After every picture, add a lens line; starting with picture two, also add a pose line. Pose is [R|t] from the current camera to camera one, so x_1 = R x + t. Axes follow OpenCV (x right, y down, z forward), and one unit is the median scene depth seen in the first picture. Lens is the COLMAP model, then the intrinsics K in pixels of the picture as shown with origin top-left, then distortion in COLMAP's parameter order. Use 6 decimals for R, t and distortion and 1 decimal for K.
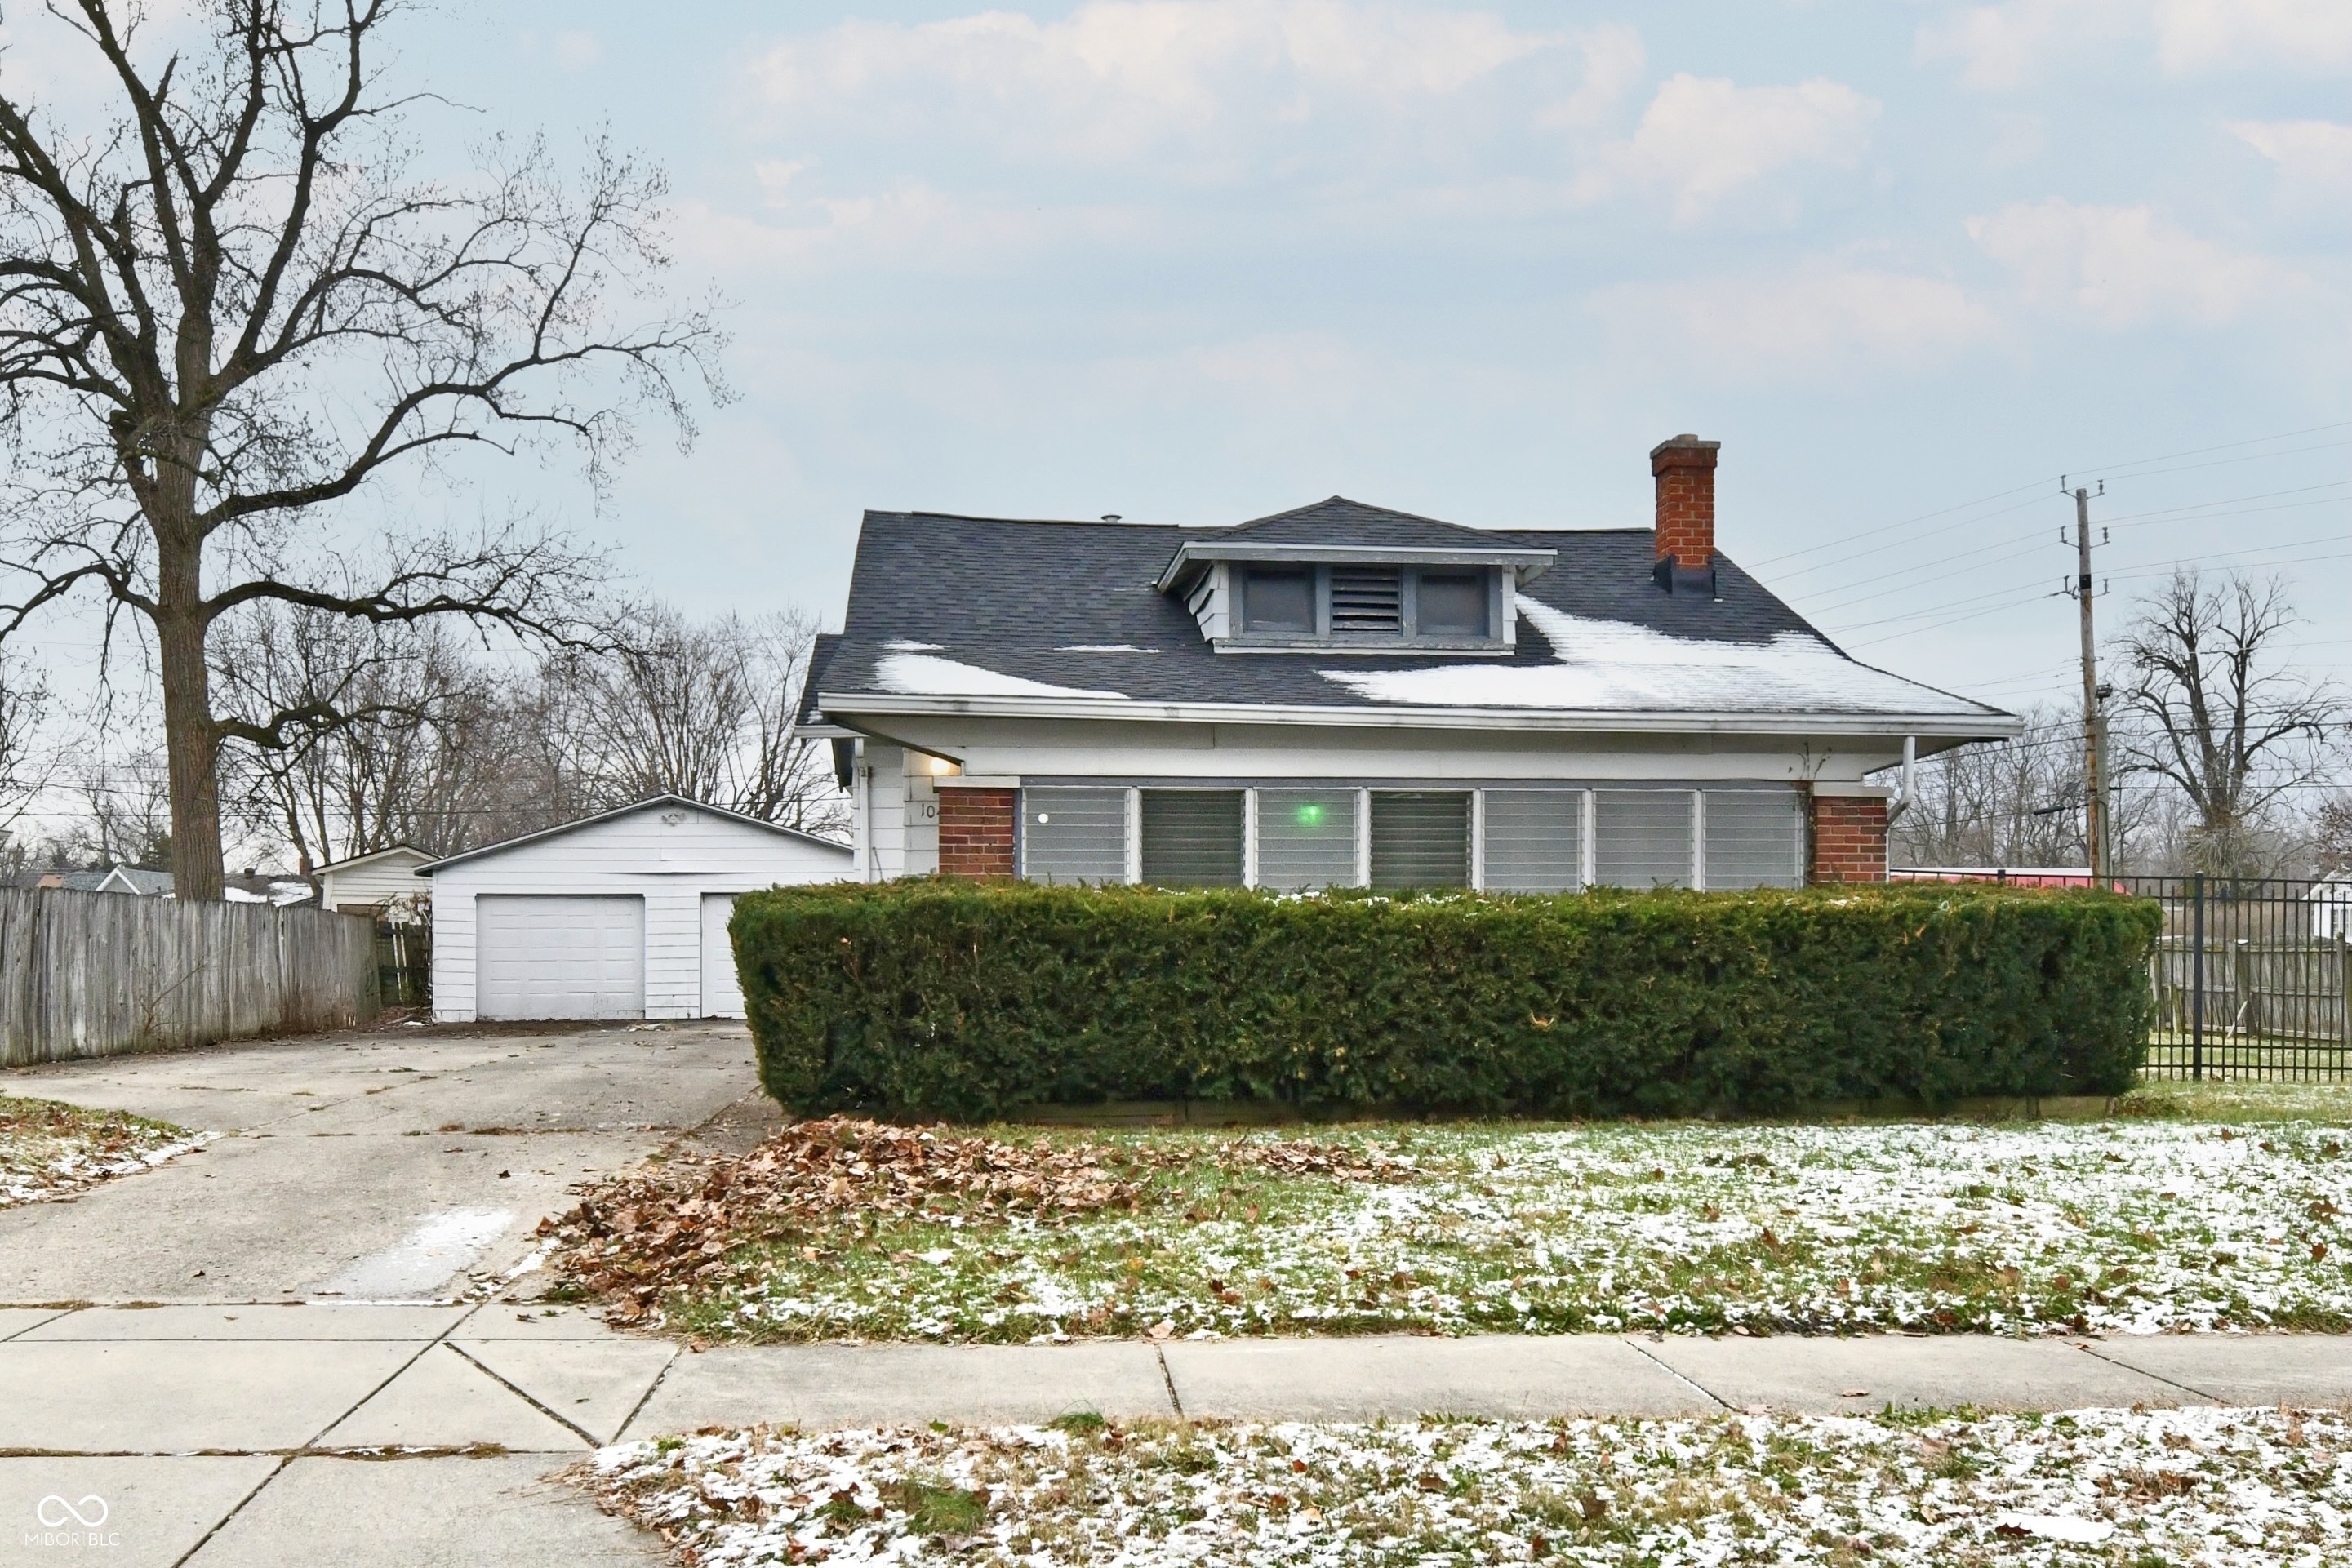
lens RADIAL K [[2004.9, 0, 1162.5], [0, 2004.9, 991.2], [0, 0, 1]] dist [0.000489, -0.004046]
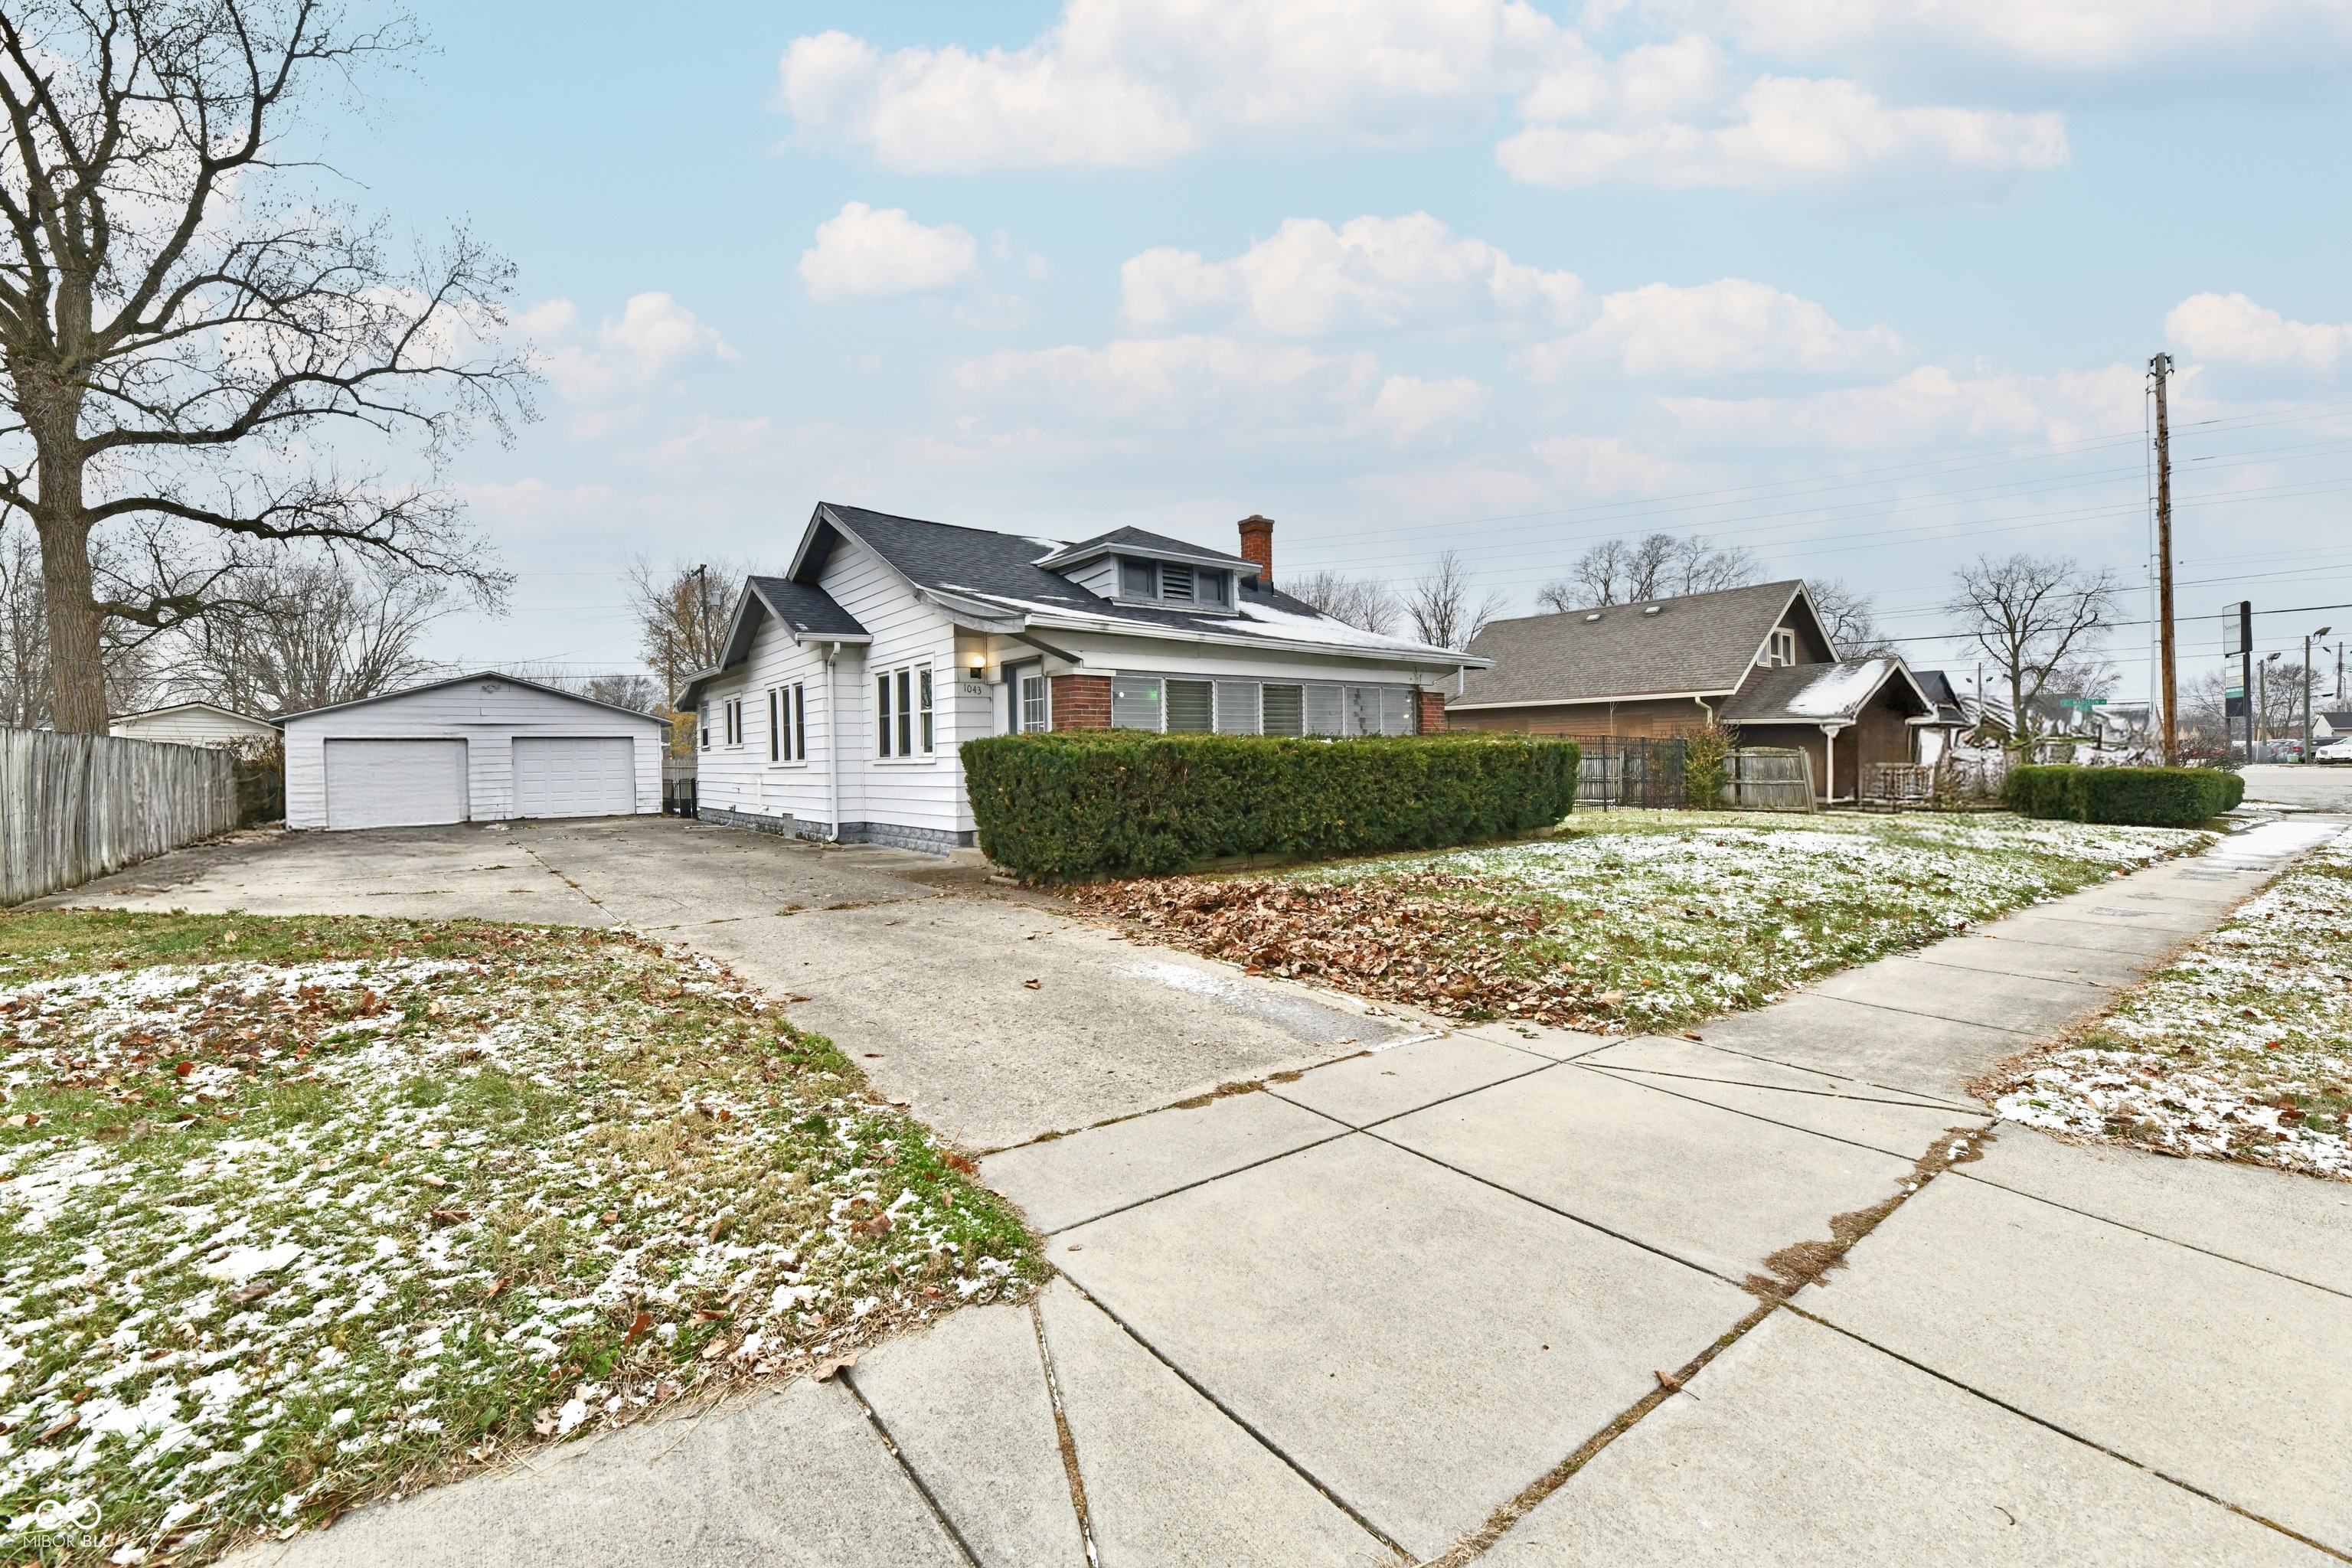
lens RADIAL K [[968.7, 0, 1174.0], [0, 968.7, 764.8], [0, 0, 1]] dist [-0.004387, -0.000789]
pose [[0.852314, -0.016078, 0.522784, -0.373887], [0.025990, 0.999595, -0.011630, -0.012595], [-0.522385, 0.023499, 0.852386, 0.221361]]
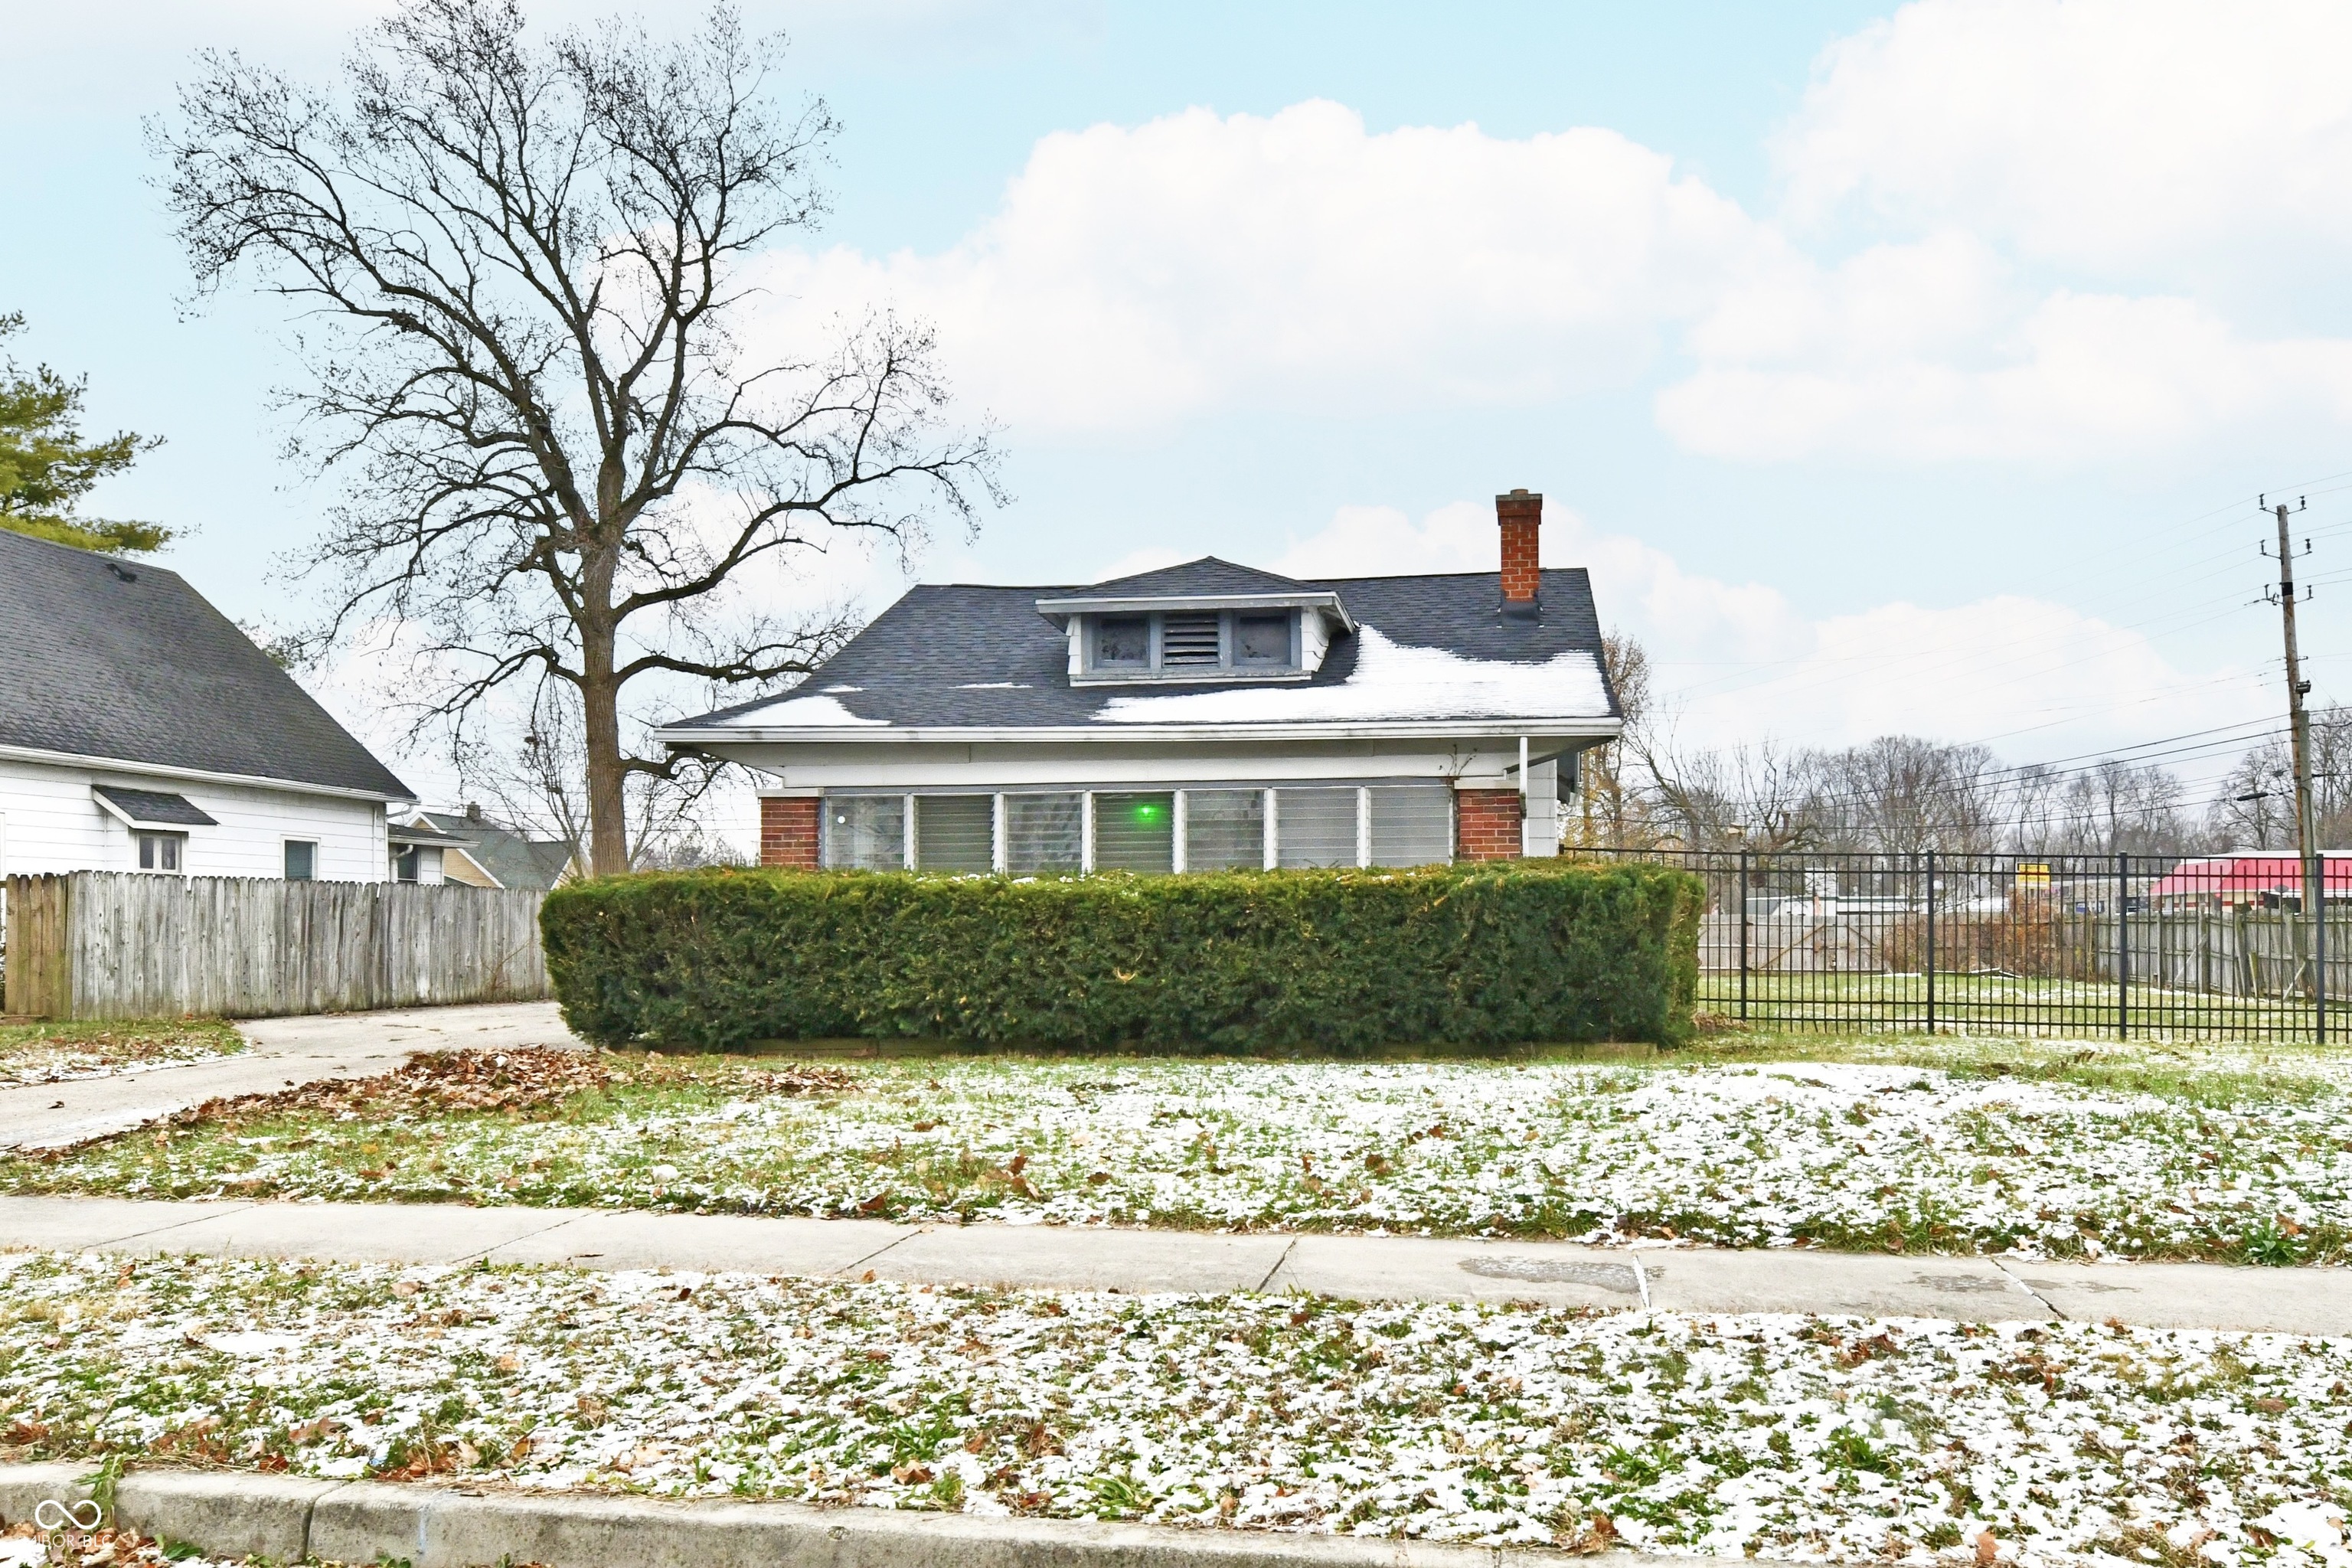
lens RADIAL K [[1643.0, 0, 1293.6], [0, 1643.0, 920.7], [0, 0, 1]] dist [-0.002650, 0.003035]
pose [[0.977148, -0.004923, -0.212504, 0.368806], [-0.000617, 0.999662, -0.025996, 0.005204], [0.212560, 0.025533, 0.976814, 0.024102]]
